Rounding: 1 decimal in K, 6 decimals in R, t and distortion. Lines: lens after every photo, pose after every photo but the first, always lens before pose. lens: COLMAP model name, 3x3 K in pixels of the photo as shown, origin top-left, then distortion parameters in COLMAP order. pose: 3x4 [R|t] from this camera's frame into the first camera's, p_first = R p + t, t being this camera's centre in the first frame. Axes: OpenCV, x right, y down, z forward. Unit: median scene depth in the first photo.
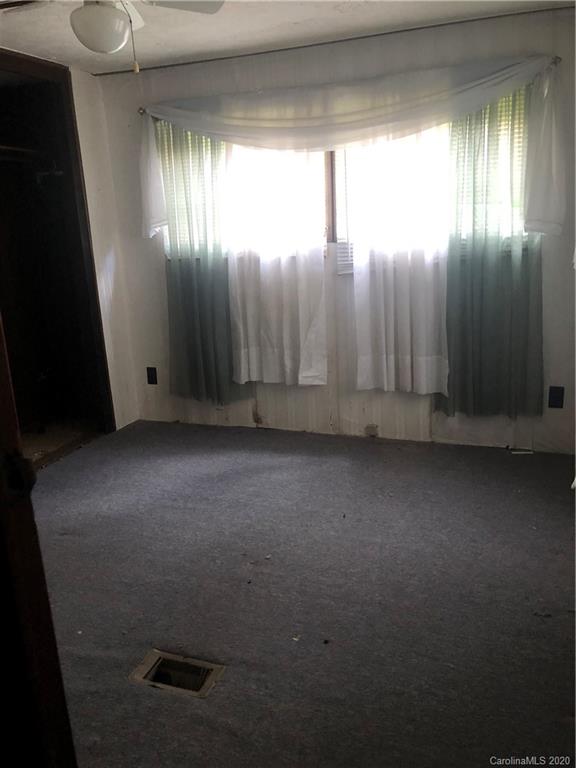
lens RADIAL K [[626.9, 0, 291.4], [0, 626.9, 383.9], [0, 0, 1]] dist [0.004504, -0.008002]
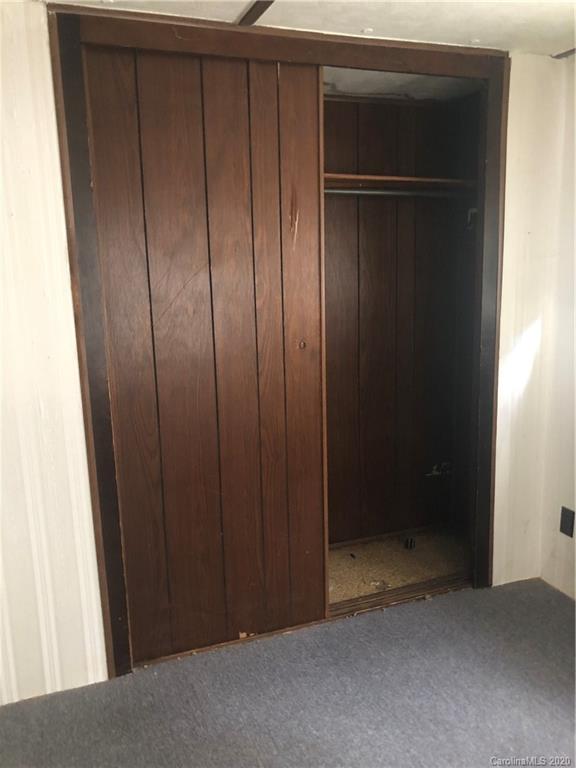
lens RADIAL K [[626.9, 0, 285.0], [0, 626.9, 387.6], [0, 0, 1]] dist [0.004504, -0.008002]
pose [[0.655383, 0.166292, -0.736764, 0.037230], [-0.200715, 0.978733, 0.042361, -0.127614], [0.728140, 0.120117, 0.674822, 0.393422]]
